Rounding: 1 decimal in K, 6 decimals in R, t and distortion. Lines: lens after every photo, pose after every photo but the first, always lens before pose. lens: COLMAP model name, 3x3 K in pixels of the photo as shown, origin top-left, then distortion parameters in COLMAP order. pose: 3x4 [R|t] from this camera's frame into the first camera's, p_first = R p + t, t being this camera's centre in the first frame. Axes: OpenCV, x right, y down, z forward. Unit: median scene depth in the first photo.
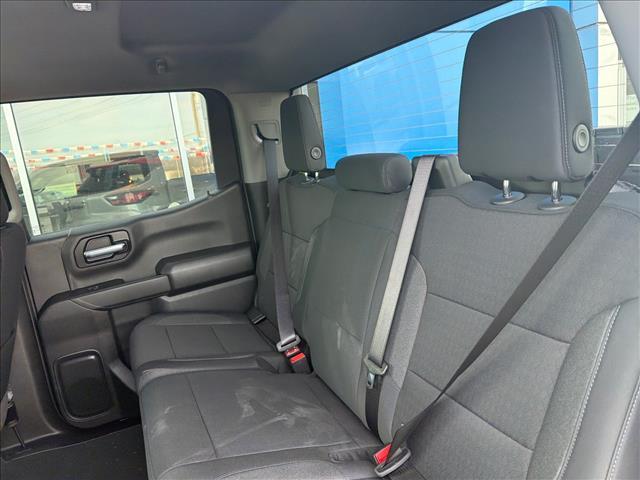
lens RADIAL K [[457.8, 0, 320.0], [0, 457.8, 240.0], [0, 0, 1]] dist [0.114953, -0.148937]
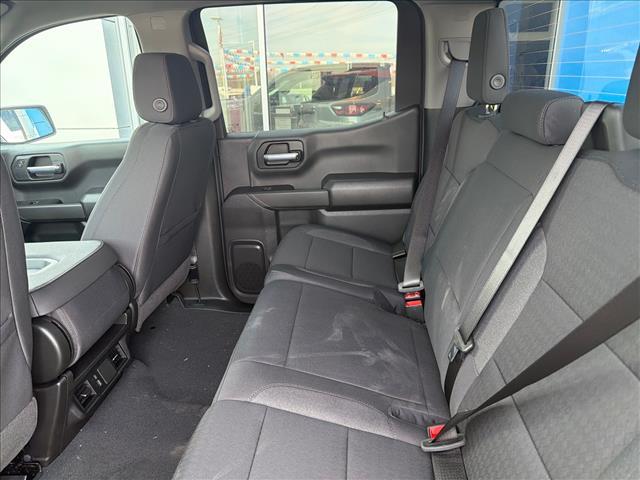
lens RADIAL K [[457.8, 0, 320.0], [0, 457.8, 240.0], [0, 0, 1]] dist [0.114953, -0.148937]
pose [[0.867693, 0.250014, -0.429653, 0.131122], [-0.175018, 0.962624, 0.206696, -0.028292], [0.465271, -0.104151, 0.879020, 0.069486]]
